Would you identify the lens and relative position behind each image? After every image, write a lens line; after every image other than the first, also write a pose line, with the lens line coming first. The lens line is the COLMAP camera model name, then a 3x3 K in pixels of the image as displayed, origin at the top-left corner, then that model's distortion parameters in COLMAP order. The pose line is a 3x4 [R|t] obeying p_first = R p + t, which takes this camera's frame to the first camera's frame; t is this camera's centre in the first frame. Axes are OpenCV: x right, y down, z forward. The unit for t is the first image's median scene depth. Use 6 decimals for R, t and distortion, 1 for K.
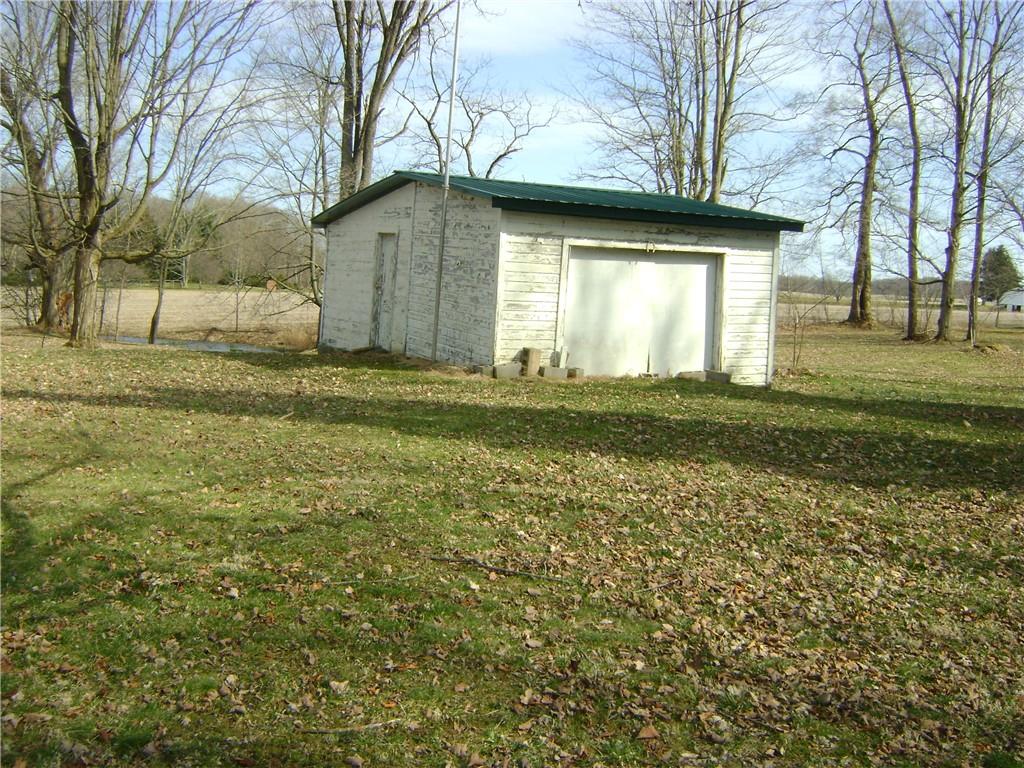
lens RADIAL K [[1192.3, 0, 512.5], [0, 1192.3, 383.3], [0, 0, 1]] dist [-0.112014, 0.000000]
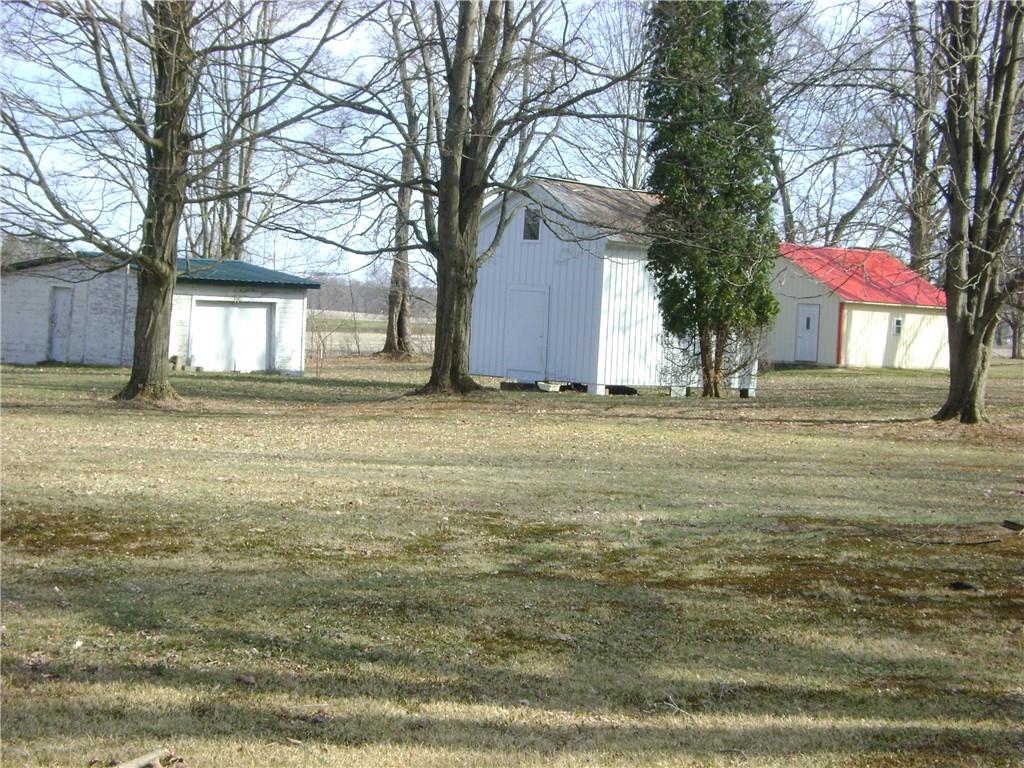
lens RADIAL K [[2293.7, 0, 512.2], [0, 2293.7, 383.2], [0, 0, 1]] dist [-0.128119, 0.000000]
pose [[0.950032, -0.009031, 0.312021, -0.468871], [0.022888, 0.998906, -0.040777, 0.133378], [-0.311311, 0.045881, 0.949200, -1.985131]]
